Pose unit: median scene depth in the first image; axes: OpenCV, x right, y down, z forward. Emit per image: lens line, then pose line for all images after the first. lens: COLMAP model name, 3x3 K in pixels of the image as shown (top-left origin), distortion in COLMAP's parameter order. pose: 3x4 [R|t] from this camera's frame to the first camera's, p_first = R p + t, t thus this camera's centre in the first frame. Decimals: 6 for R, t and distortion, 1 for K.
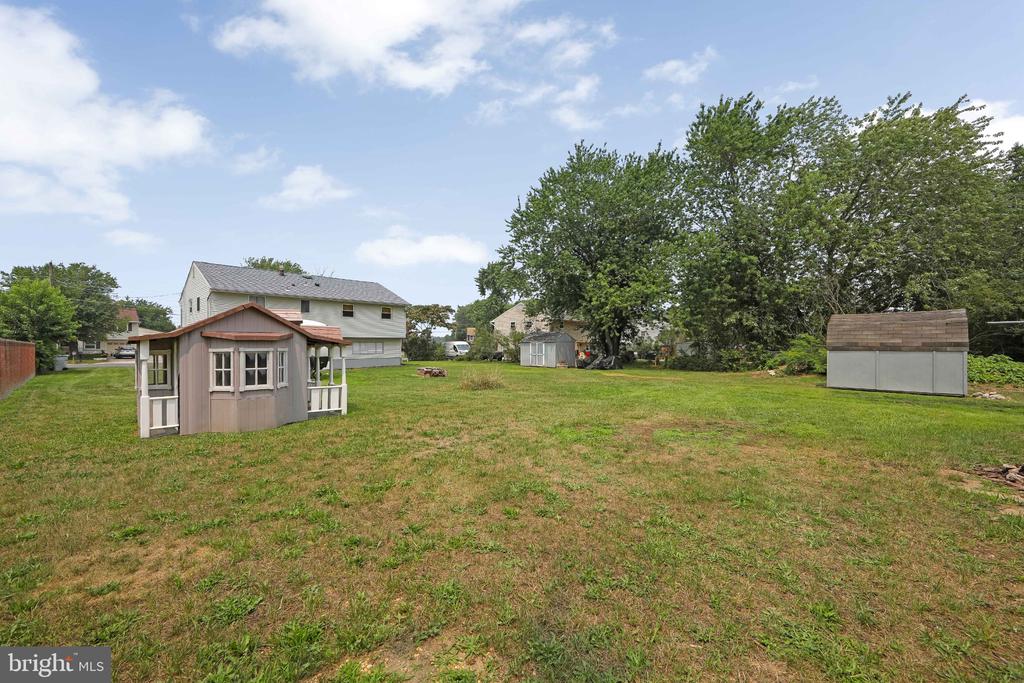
lens RADIAL K [[406.5, 0, 511.8], [0, 406.5, 345.9], [0, 0, 1]] dist [-0.012707, -0.000440]
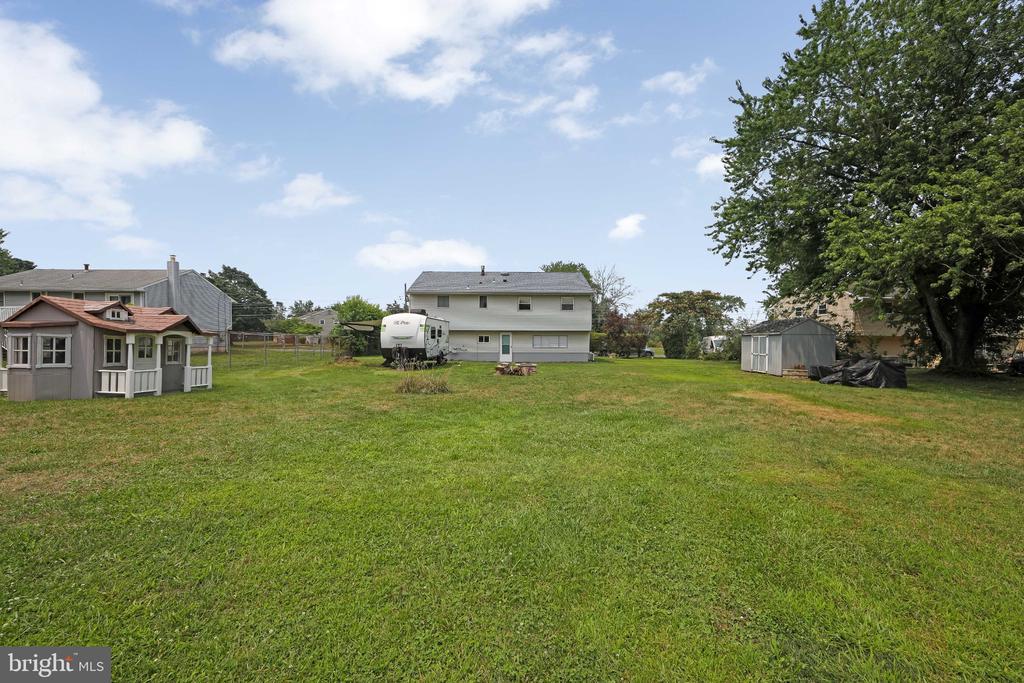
lens RADIAL K [[406.5, 0, 511.8], [0, 406.5, 345.9], [0, 0, 1]] dist [-0.012707, -0.000440]
pose [[0.671392, 0.013687, -0.740976, 1.007314], [-0.007711, 0.999904, 0.011483, 0.014548], [0.741062, -0.001996, 0.671433, 1.043486]]
